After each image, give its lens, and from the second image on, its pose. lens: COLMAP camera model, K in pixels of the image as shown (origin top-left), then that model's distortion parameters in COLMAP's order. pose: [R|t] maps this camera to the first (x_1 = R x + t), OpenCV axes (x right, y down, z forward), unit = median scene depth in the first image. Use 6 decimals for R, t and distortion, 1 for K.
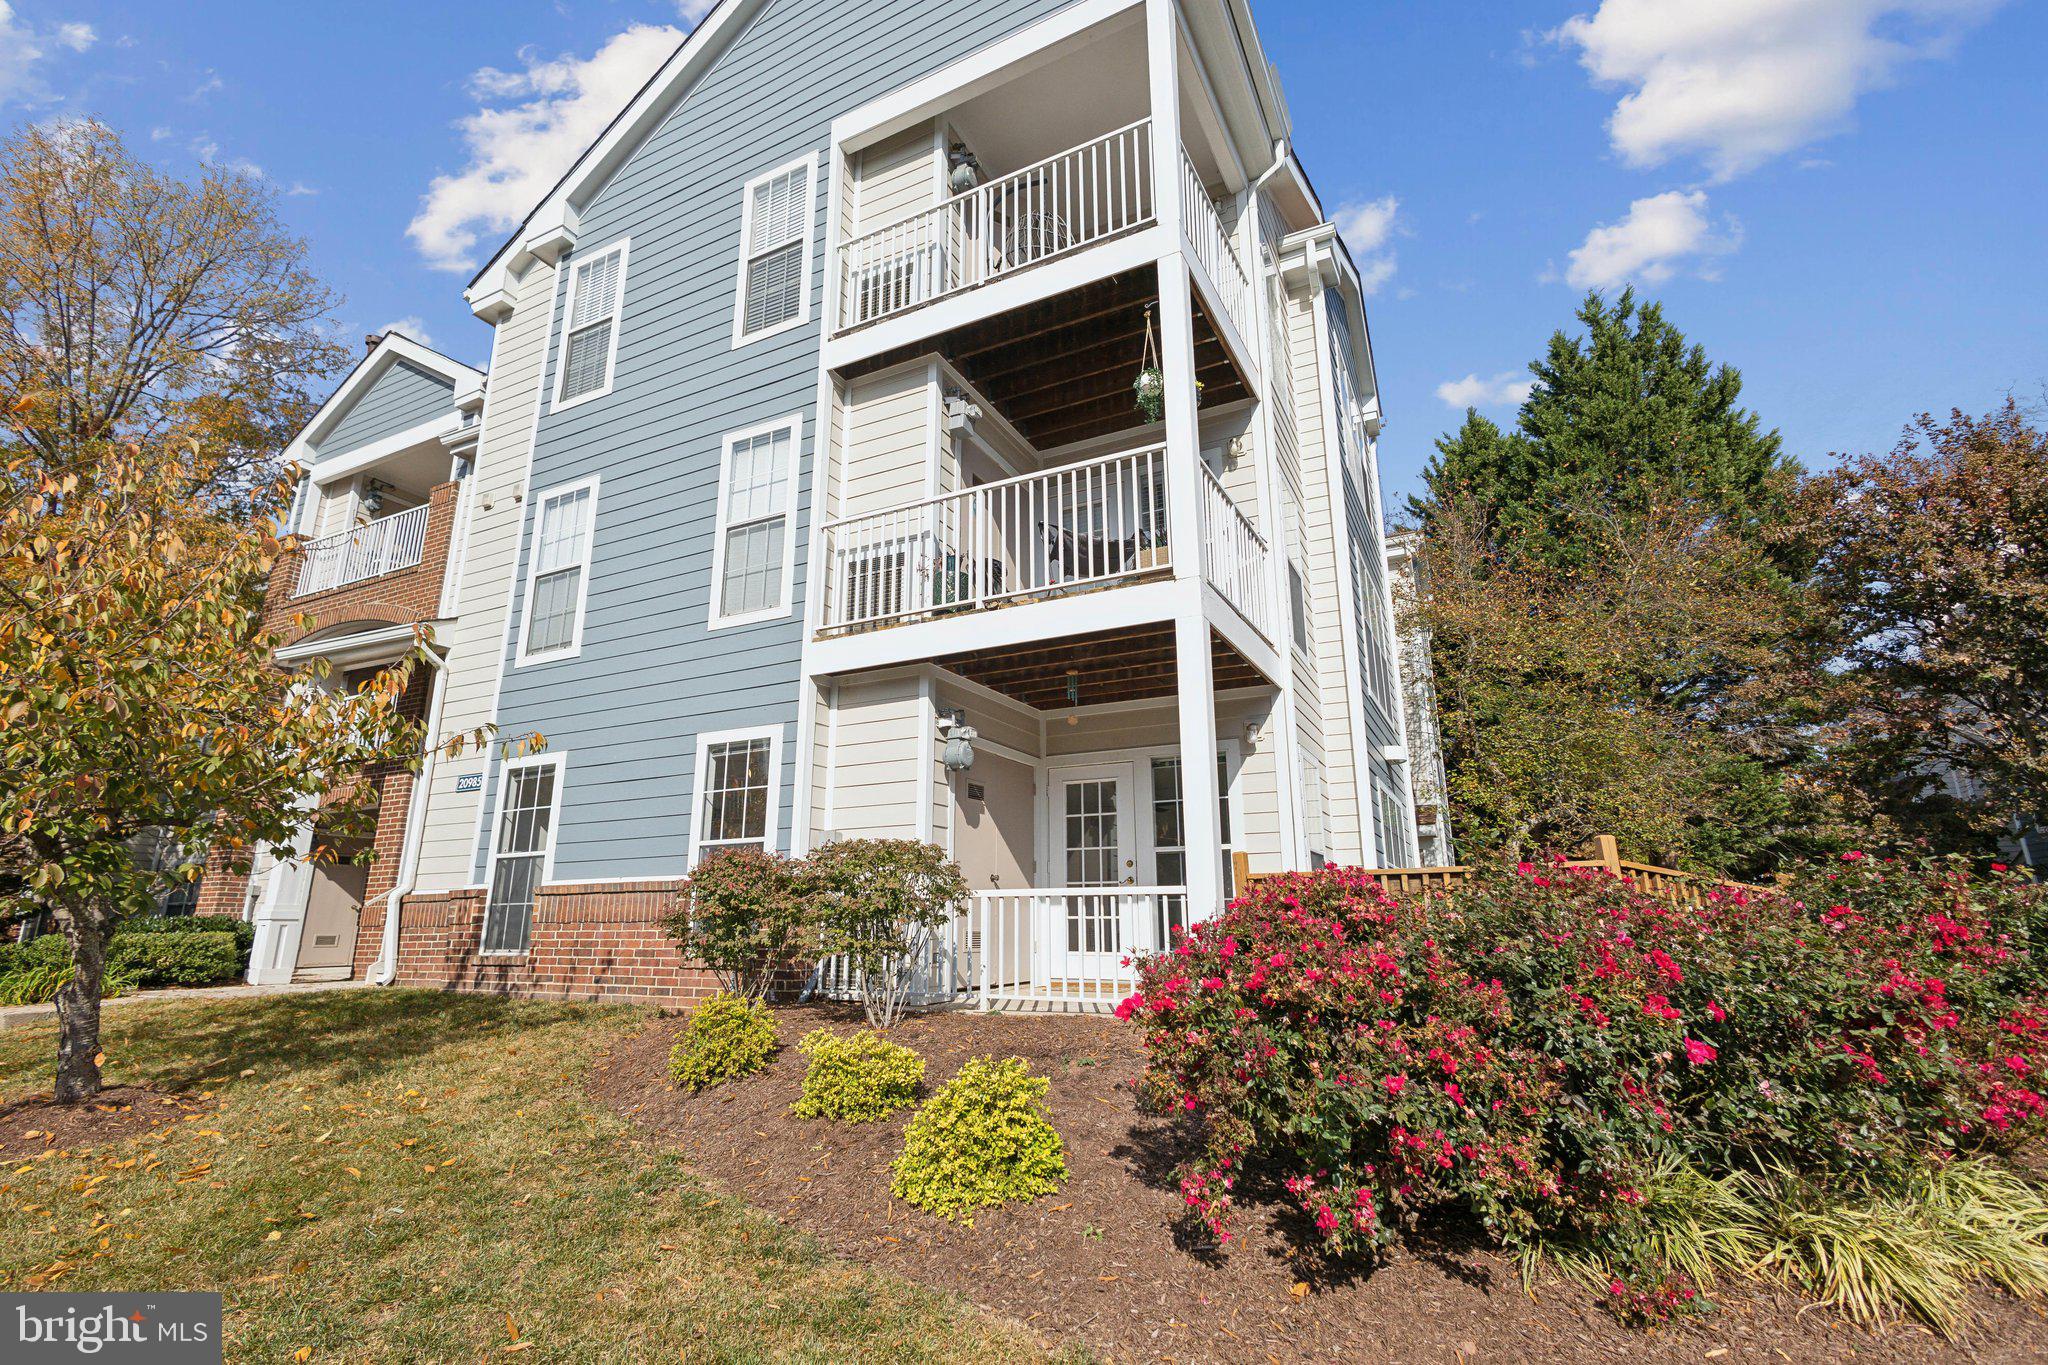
lens RADIAL K [[948.3, 0, 1024.2], [0, 948.3, 672.6], [0, 0, 1]] dist [0.013882, 0.000438]
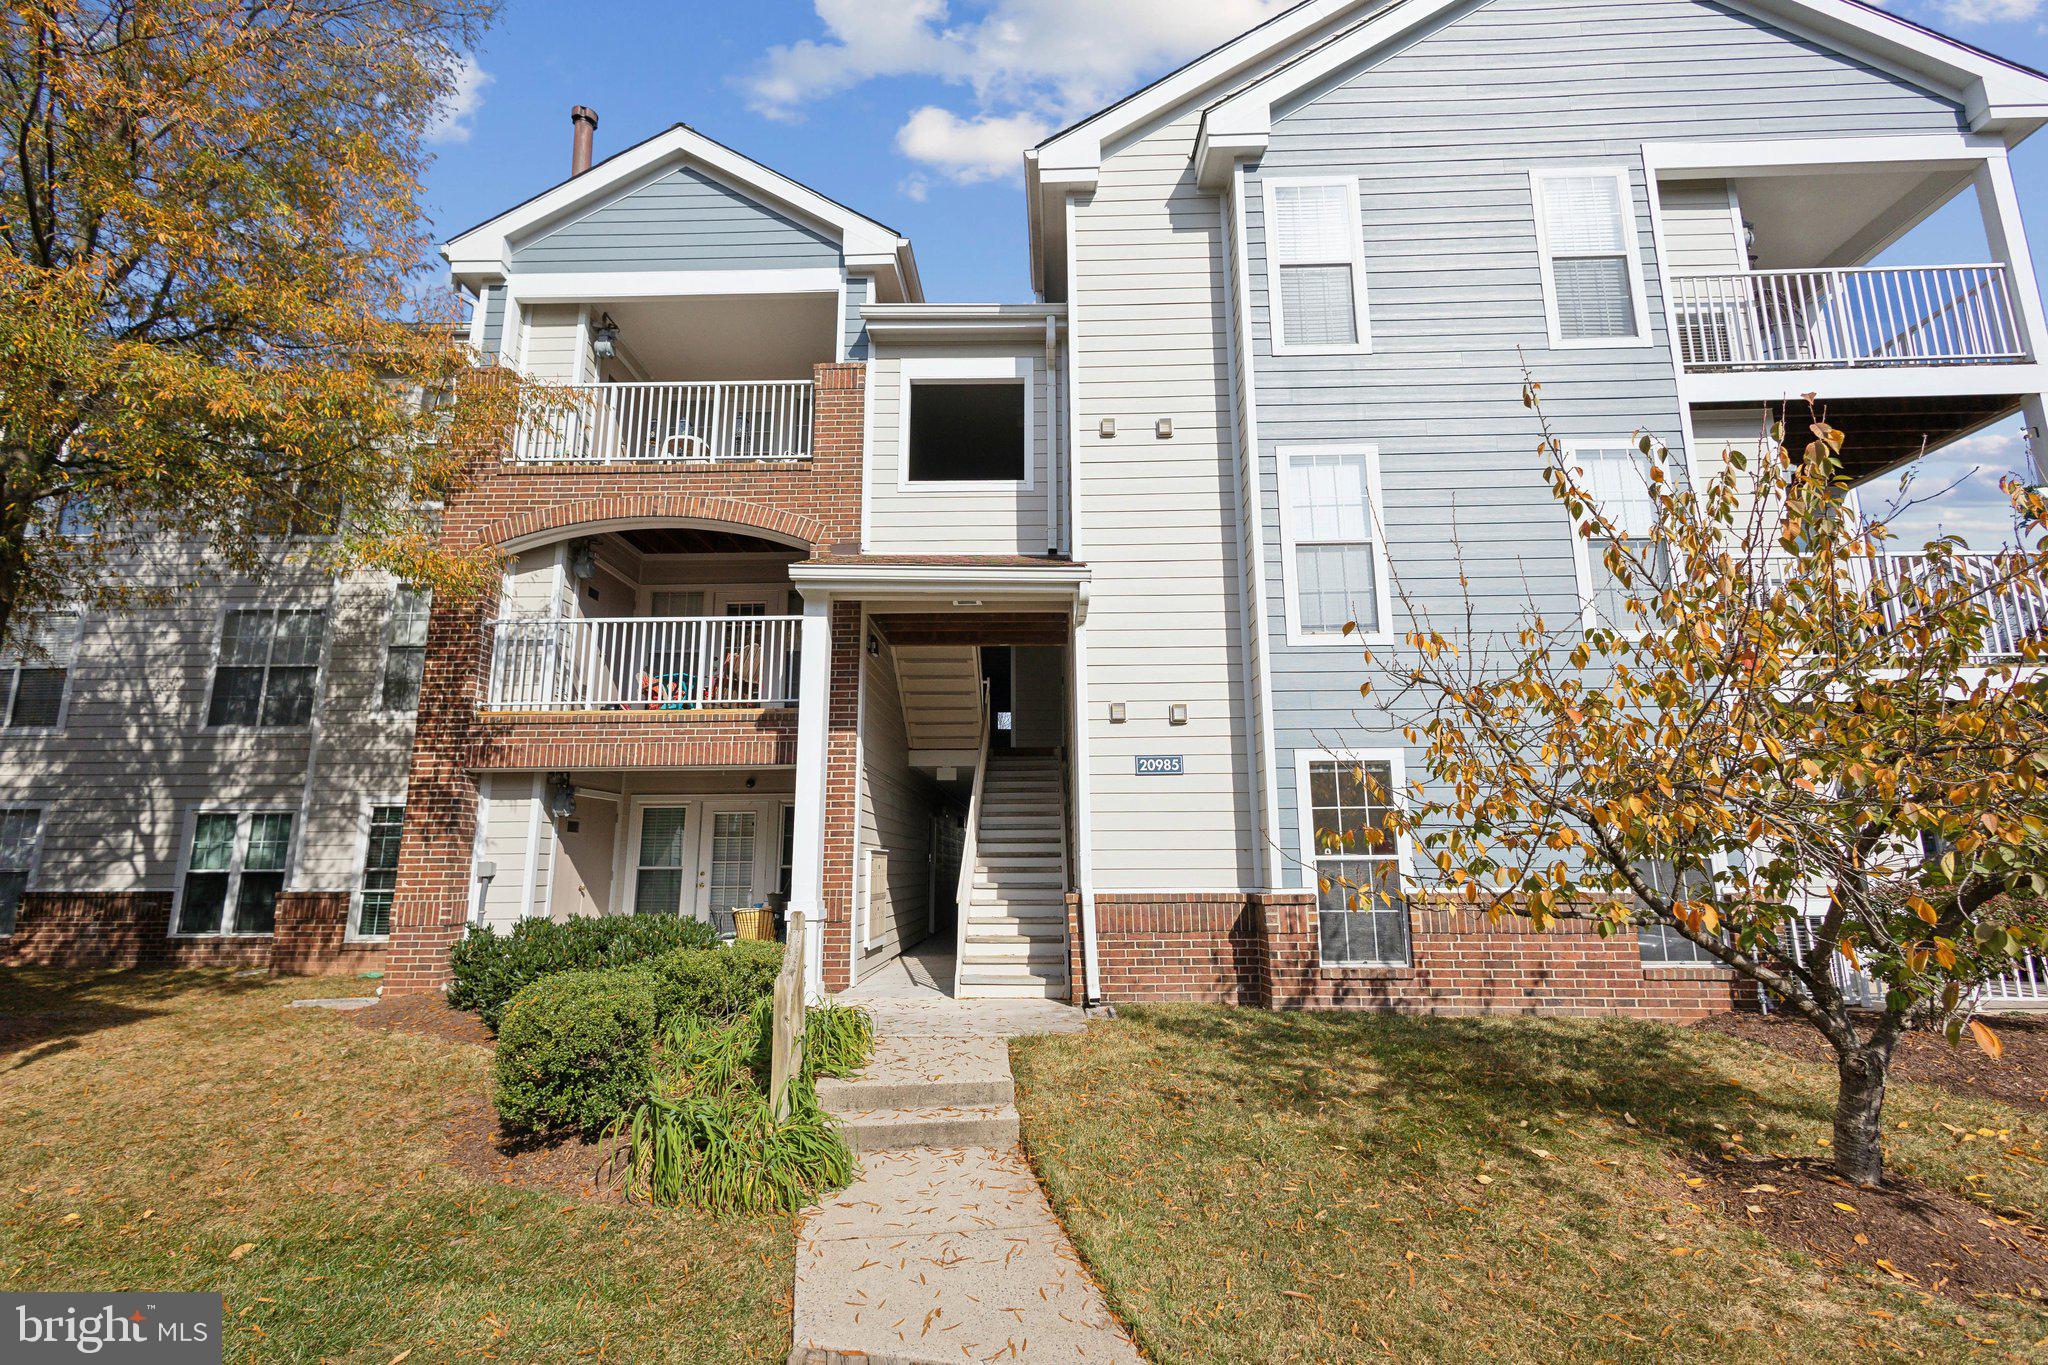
lens RADIAL K [[948.3, 0, 1024.2], [0, 948.3, 672.6], [0, 0, 1]] dist [0.013882, 0.000438]
pose [[0.901641, 0.088213, 0.423394, -1.117408], [-0.112540, 0.993107, 0.032749, 0.019293], [-0.417587, -0.077177, 0.905353, 0.294029]]
